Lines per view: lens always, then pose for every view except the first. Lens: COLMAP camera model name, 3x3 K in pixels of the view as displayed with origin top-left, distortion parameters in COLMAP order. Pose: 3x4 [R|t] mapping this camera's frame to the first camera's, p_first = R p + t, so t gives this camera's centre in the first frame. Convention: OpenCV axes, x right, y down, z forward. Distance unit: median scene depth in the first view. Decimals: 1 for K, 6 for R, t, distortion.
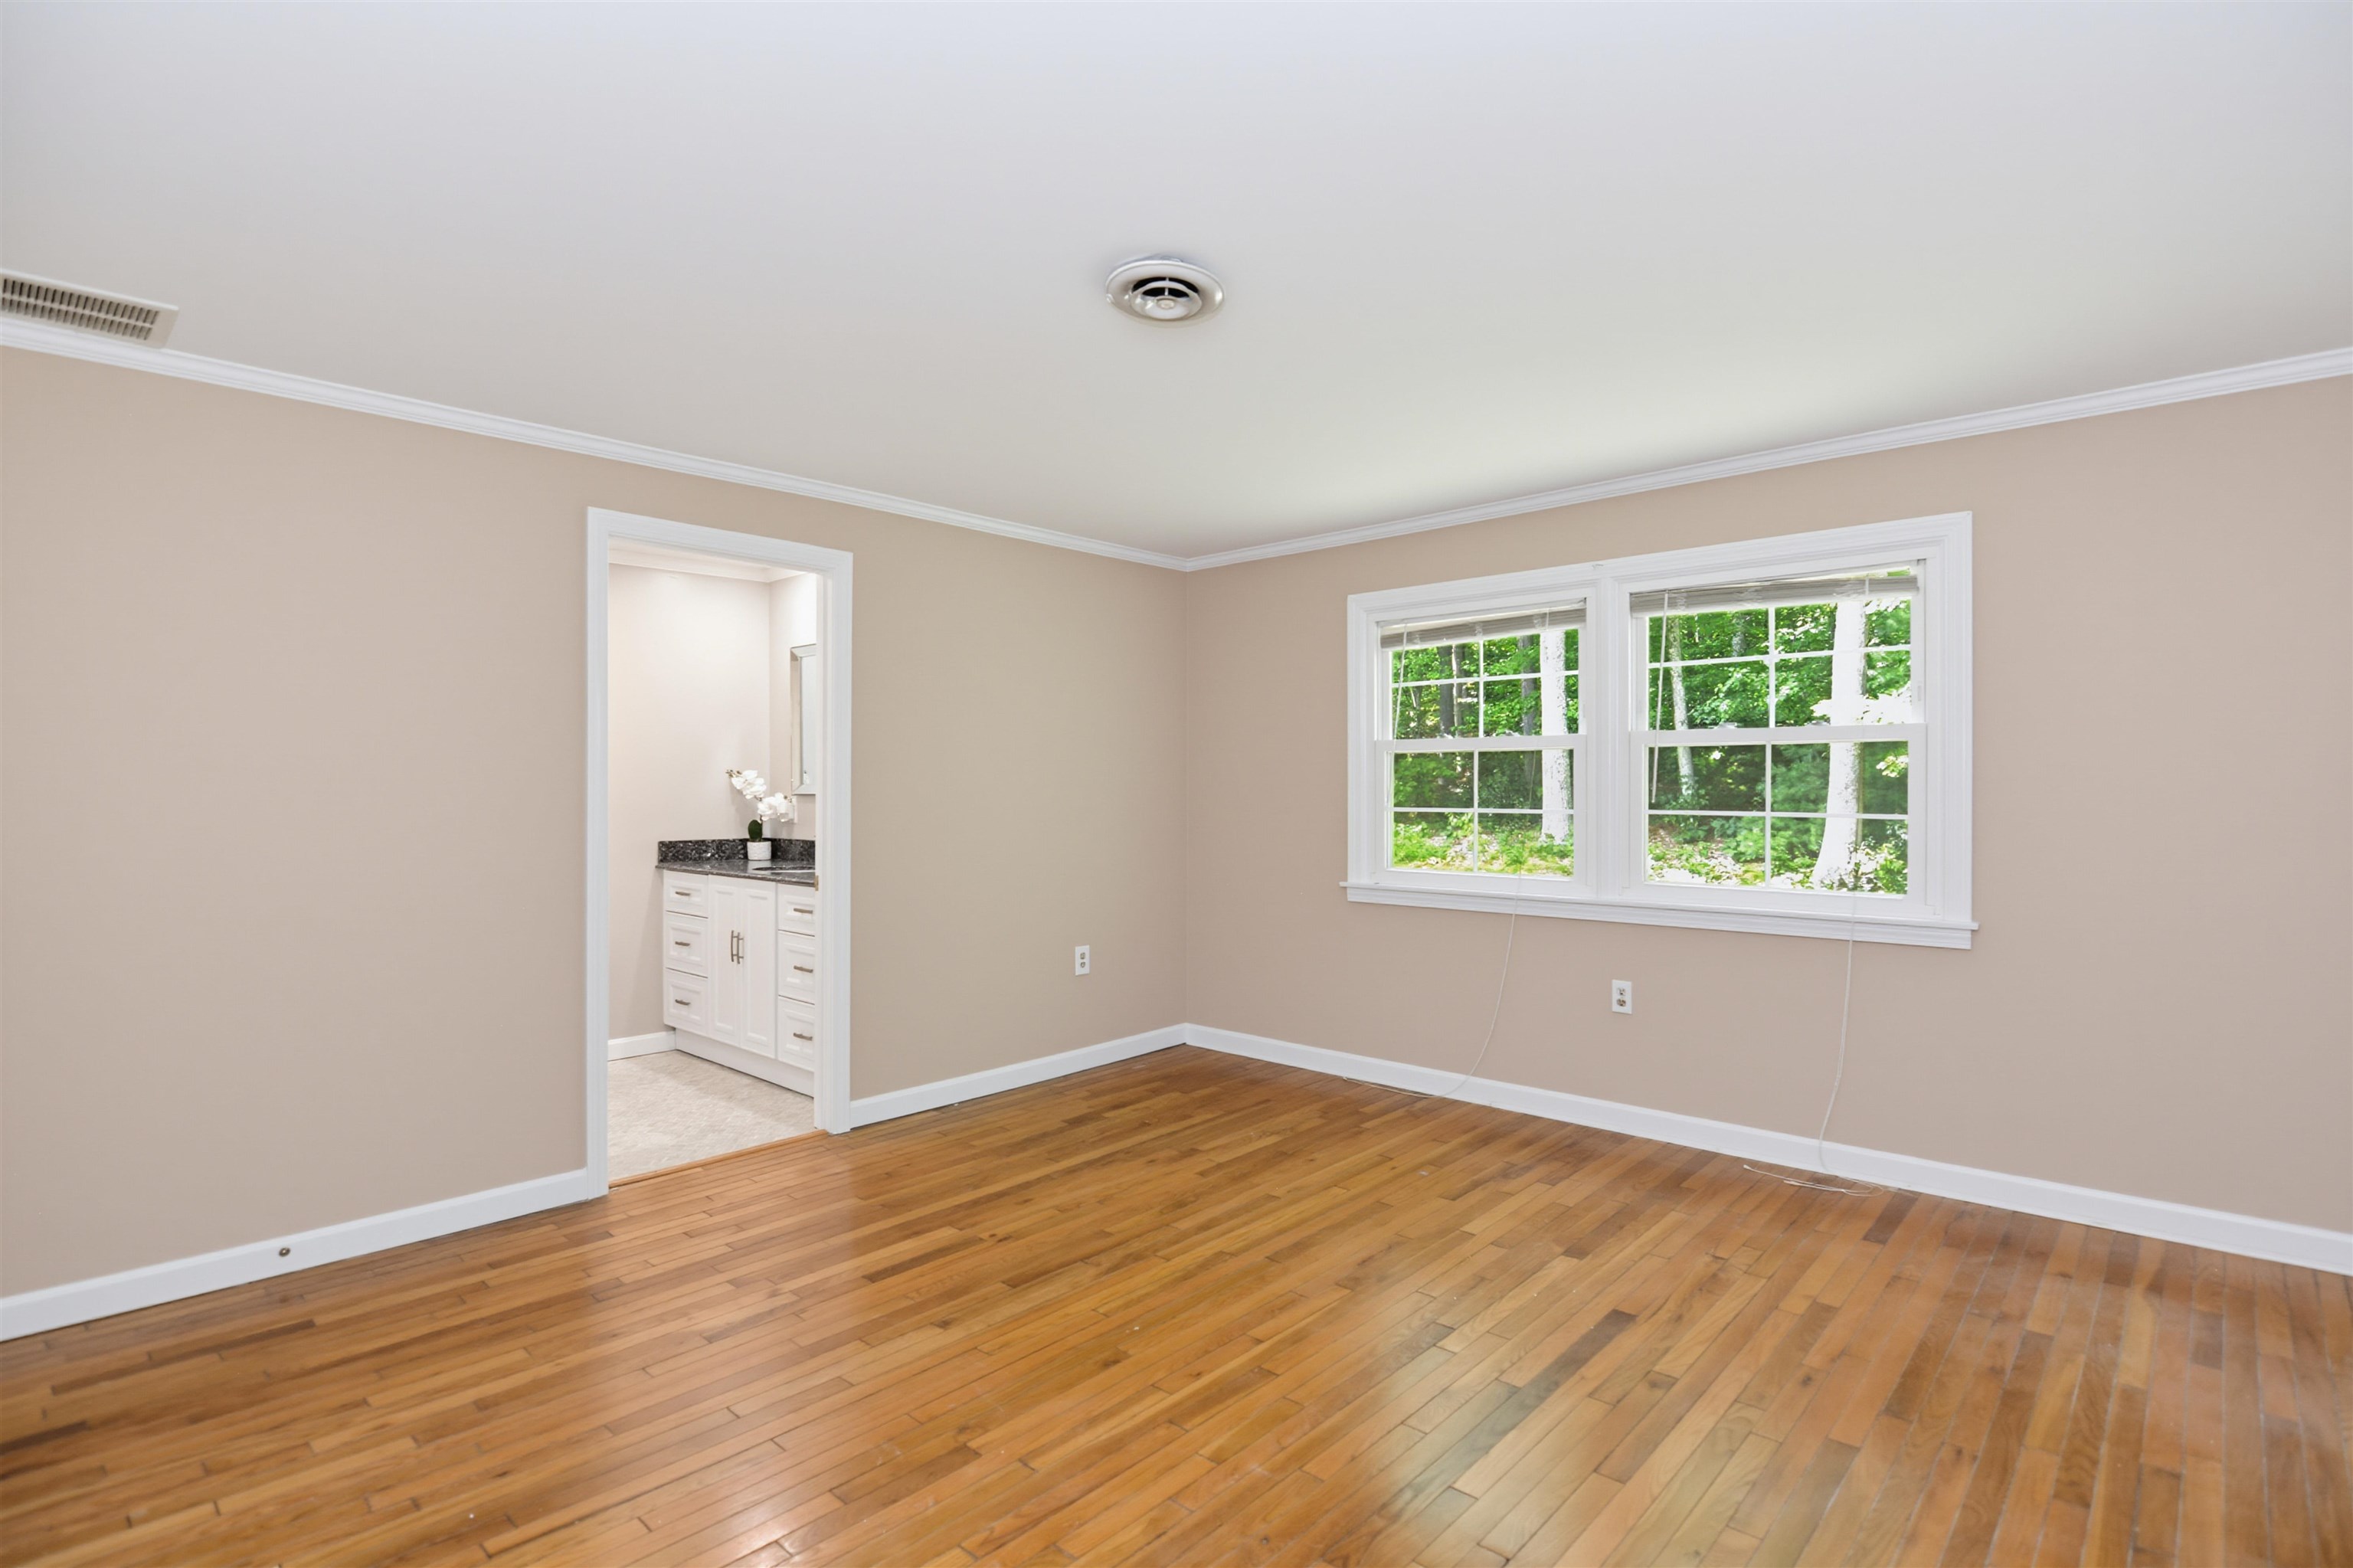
lens RADIAL K [[1157.1, 0, 1183.5], [0, 1157.1, 778.9], [0, 0, 1]] dist [-0.027693, -0.000569]
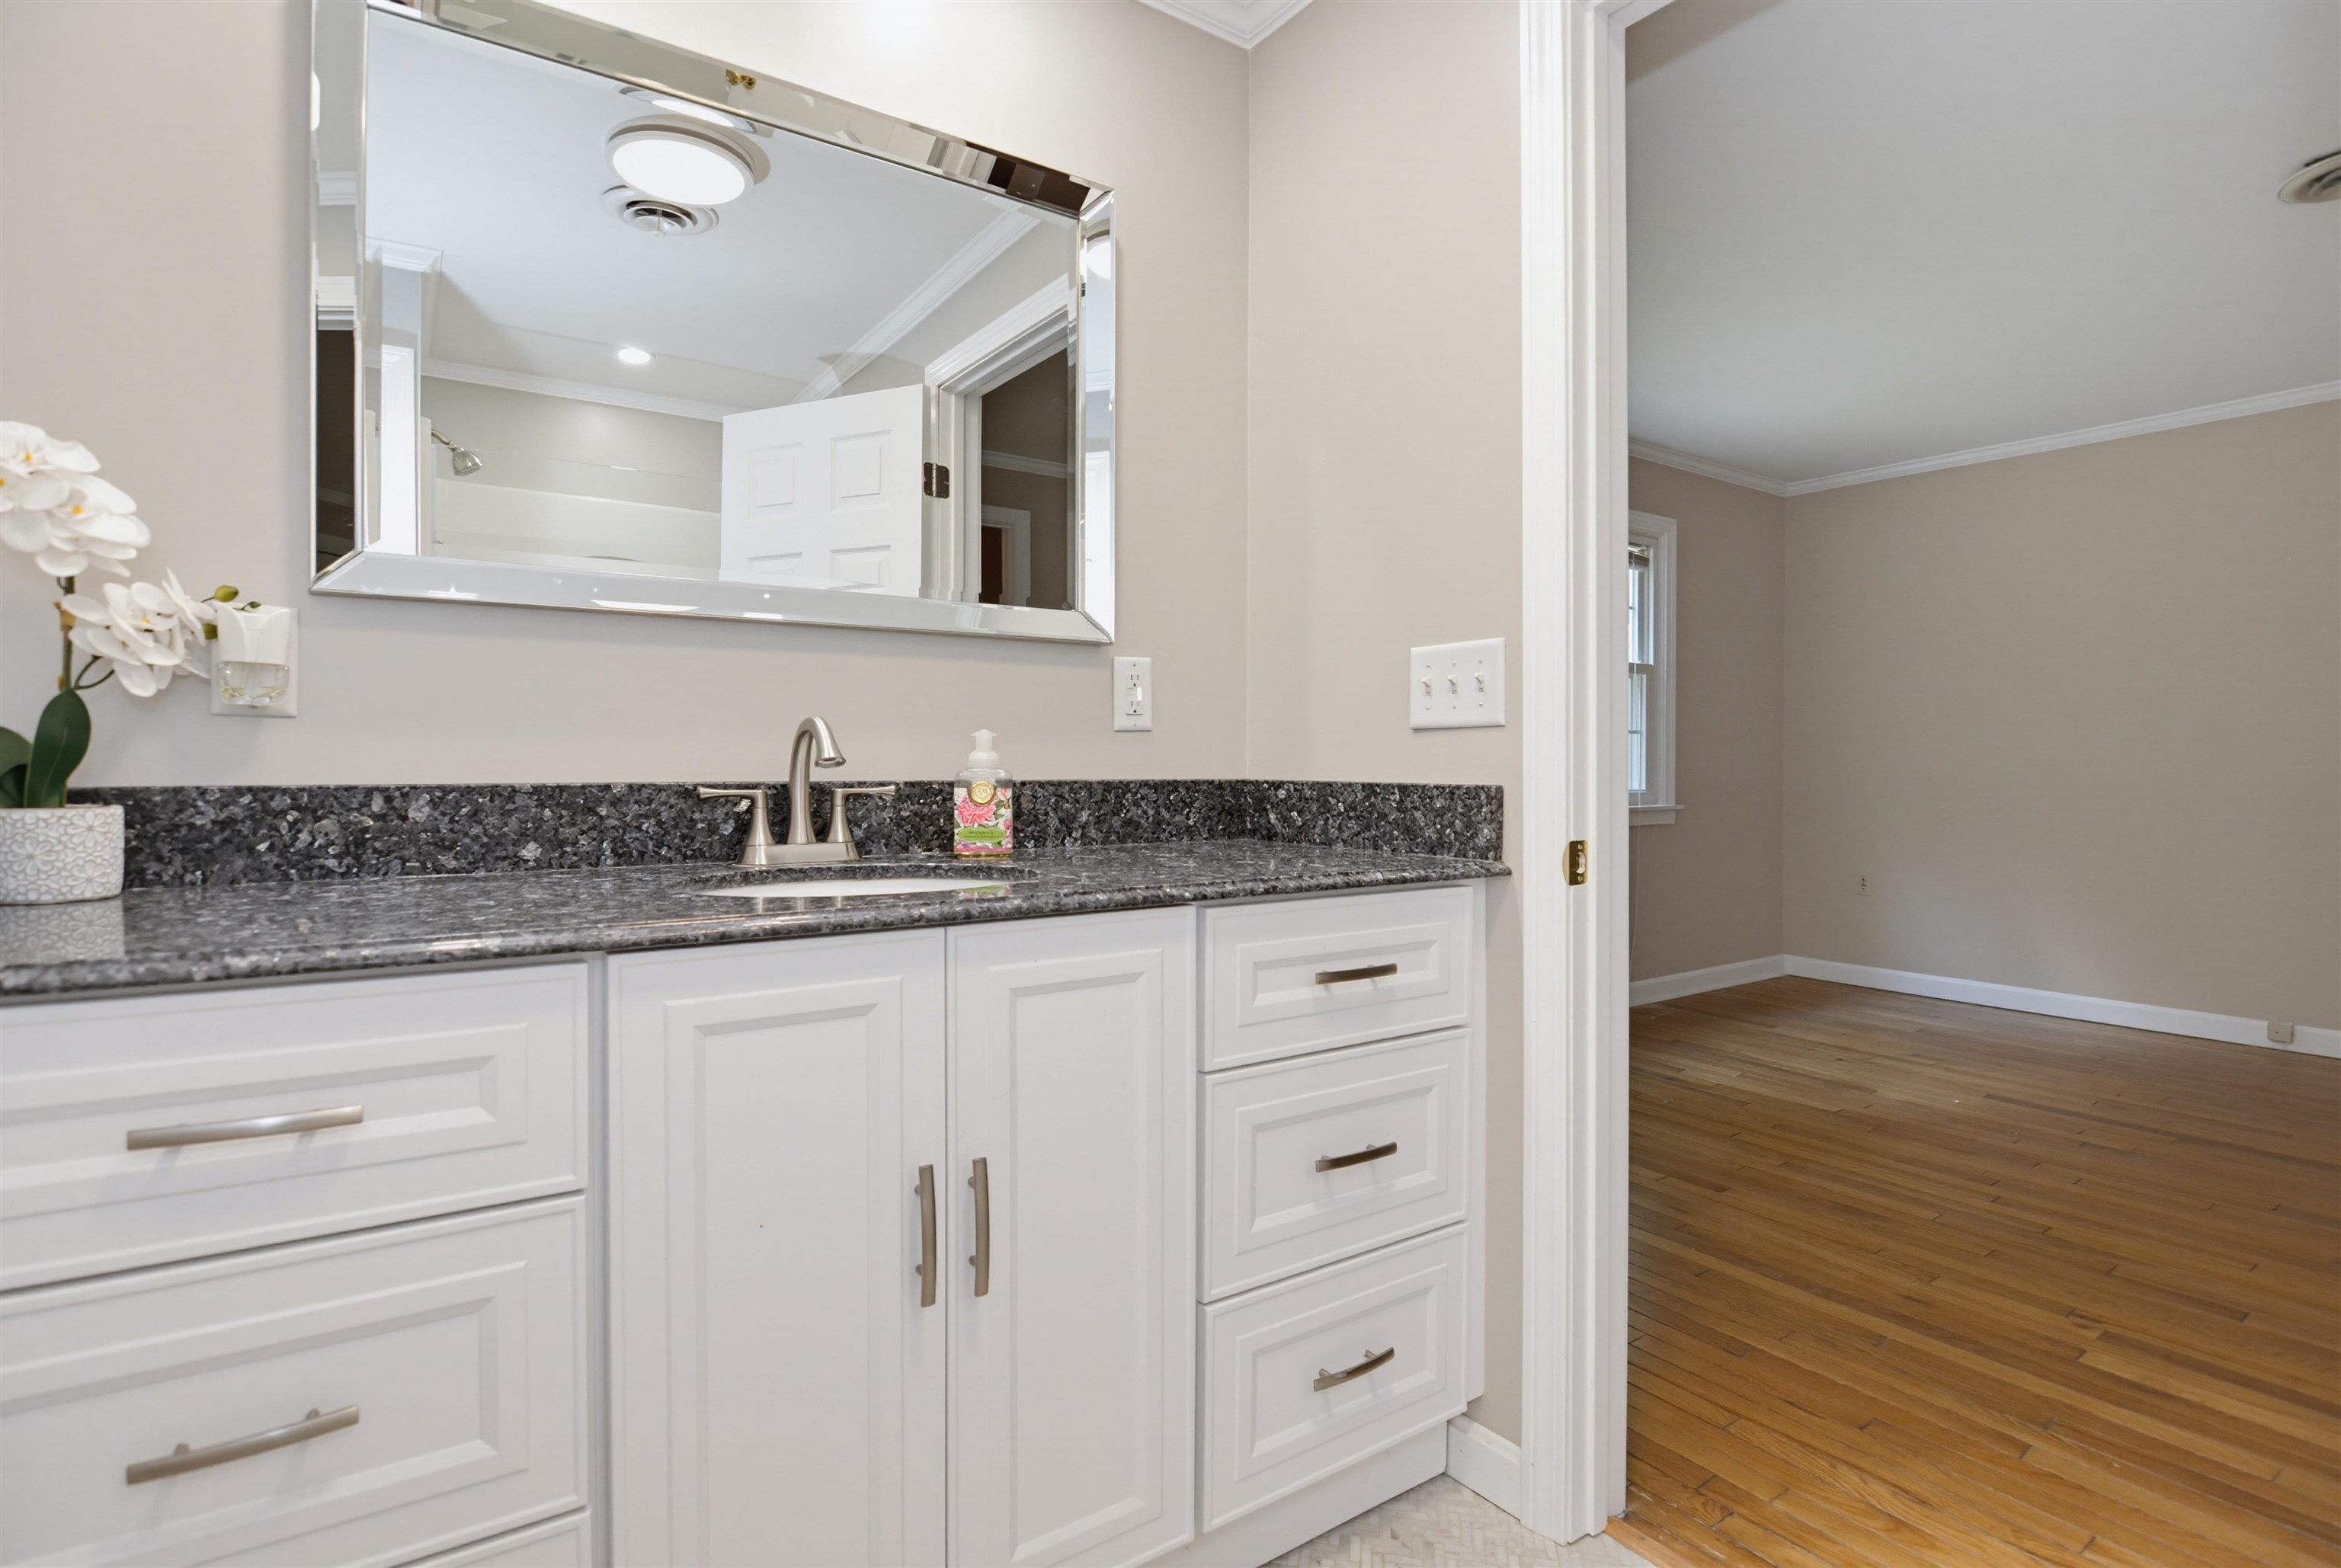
lens RADIAL K [[1151.0, 0, 1177.5], [0, 1151.0, 779.0], [0, 0, 1]] dist [-0.027693, -0.000569]
pose [[0.222449, -0.011795, 0.974873, -0.813372], [-0.002768, 0.999915, 0.012730, 0.074371], [-0.974940, -0.005530, 0.222398, 1.239407]]
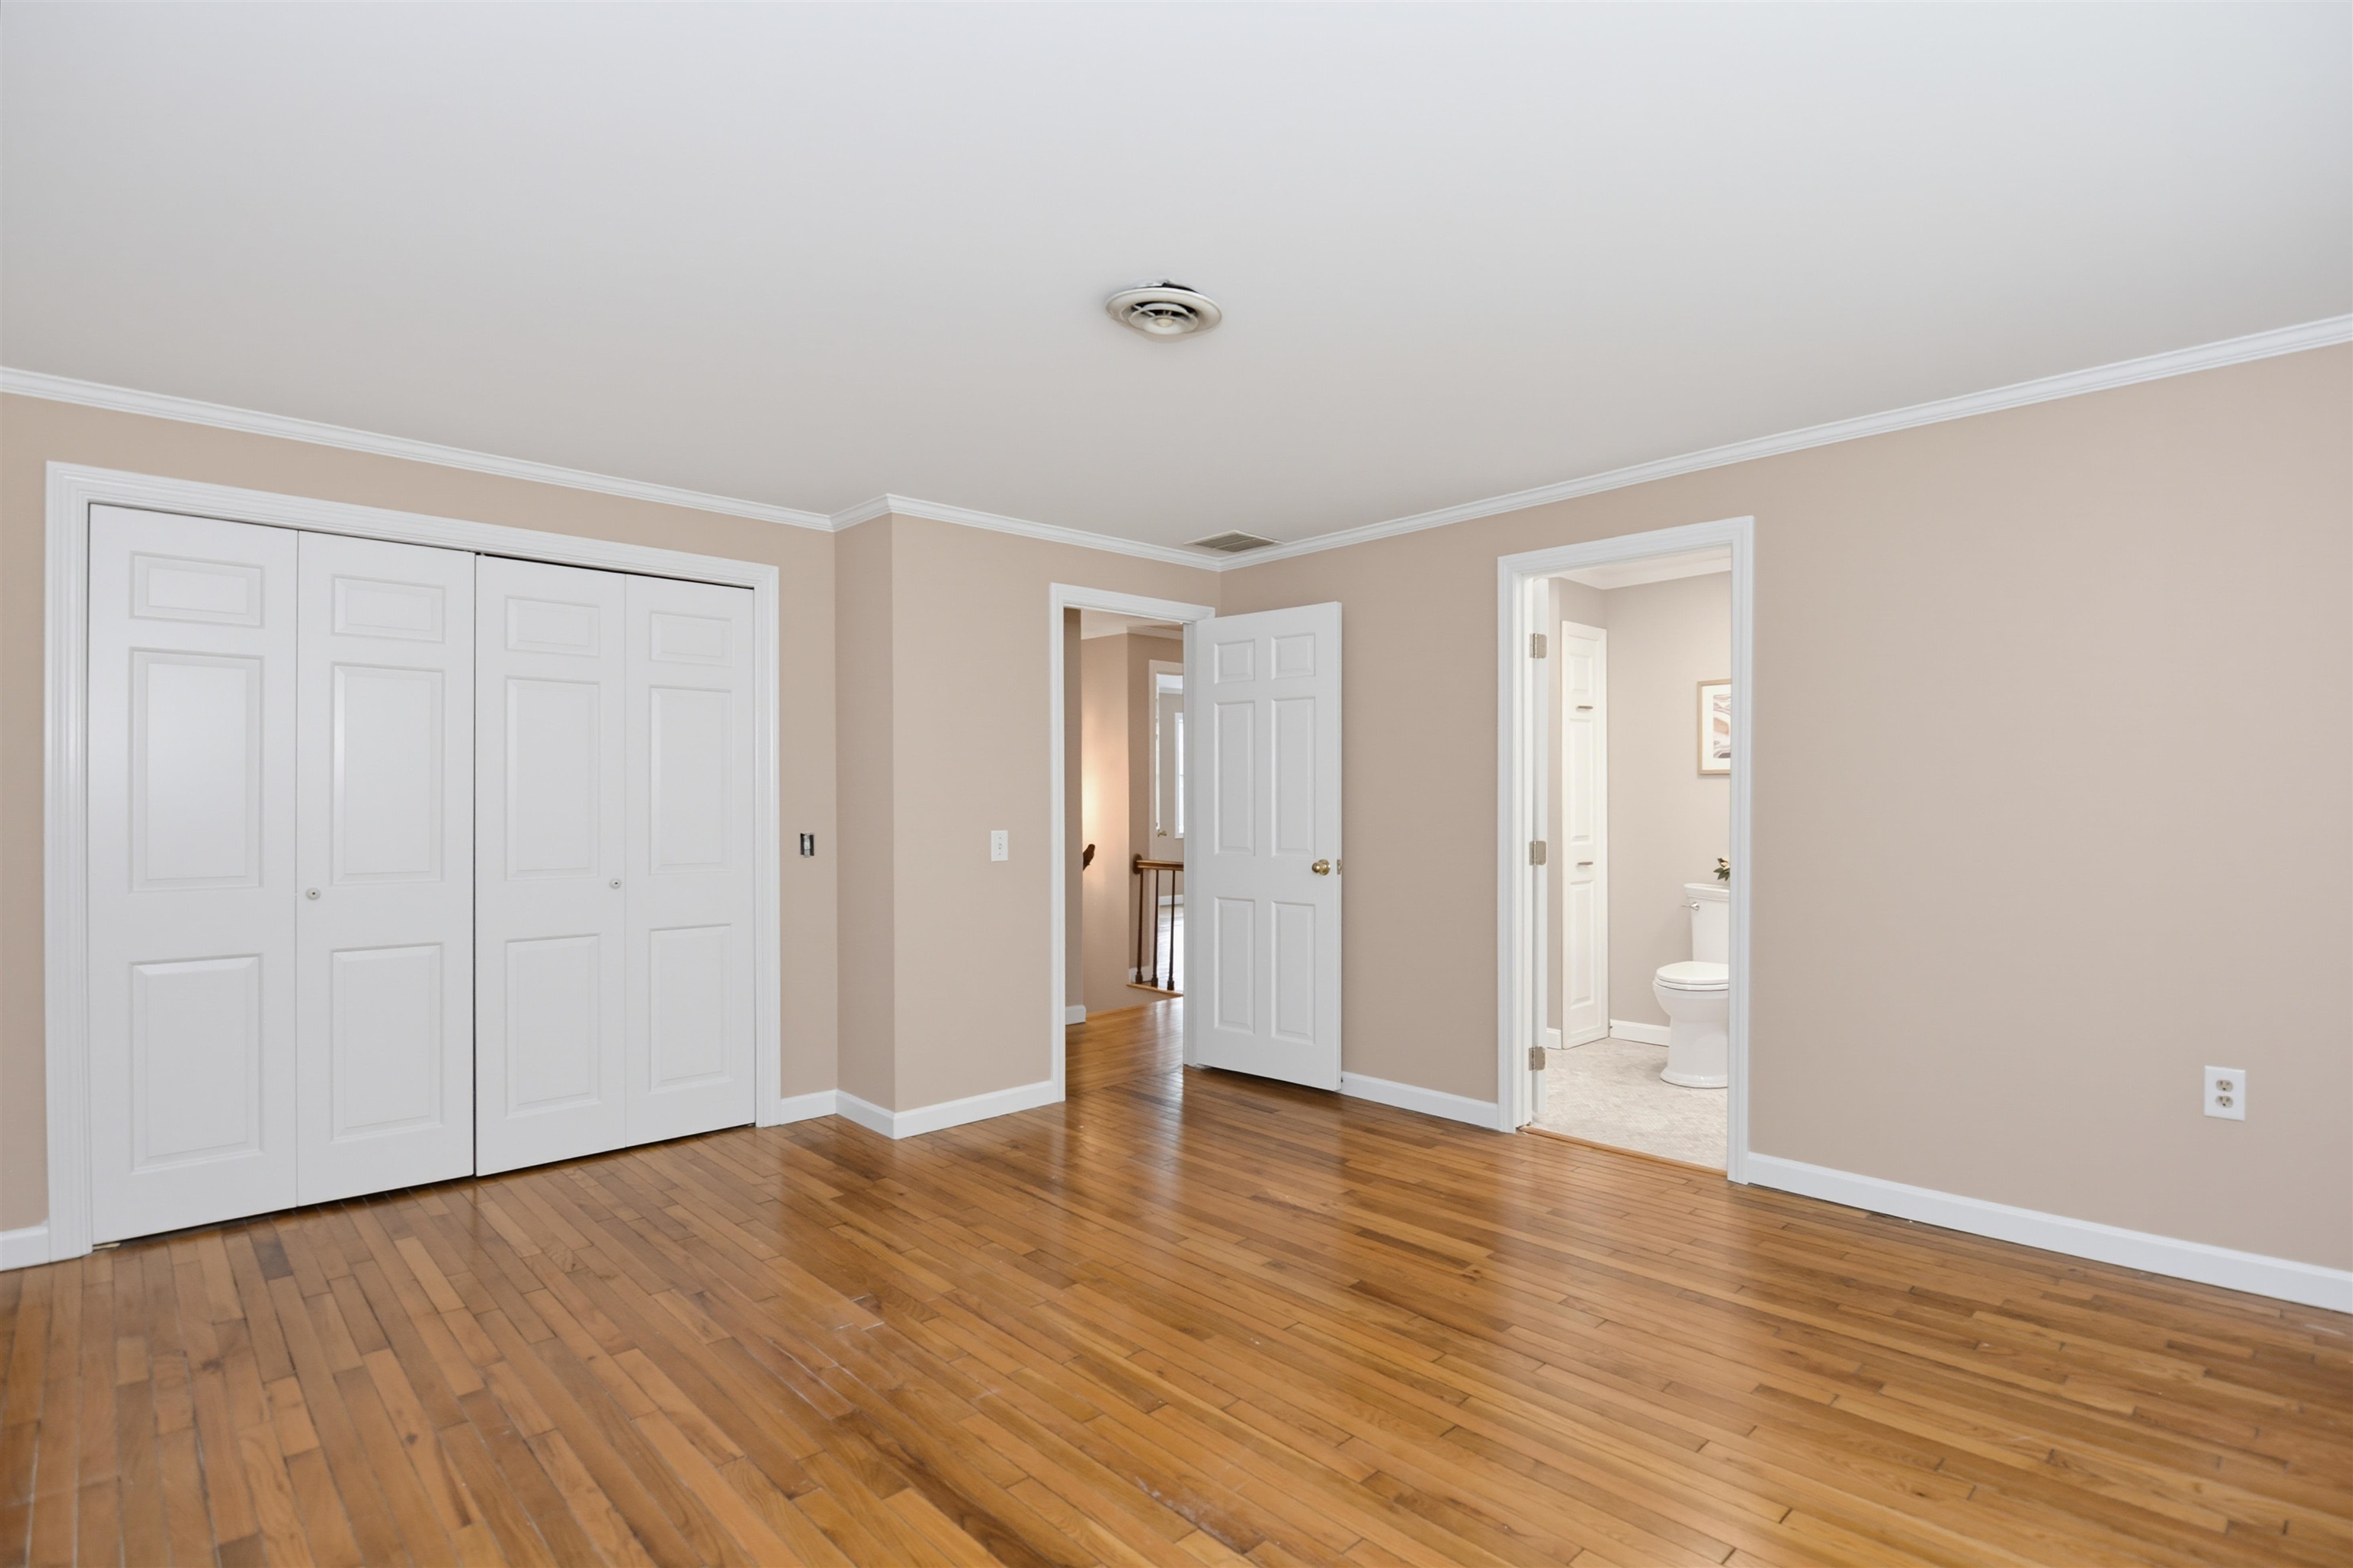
lens RADIAL K [[1157.1, 0, 1183.5], [0, 1157.1, 778.9], [0, 0, 1]] dist [-0.027693, -0.000569]
pose [[-0.071072, -0.005588, -0.997456, 0.704931], [0.008175, 0.999947, -0.006184, 0.005573], [0.997438, -0.008594, -0.071023, 0.763062]]
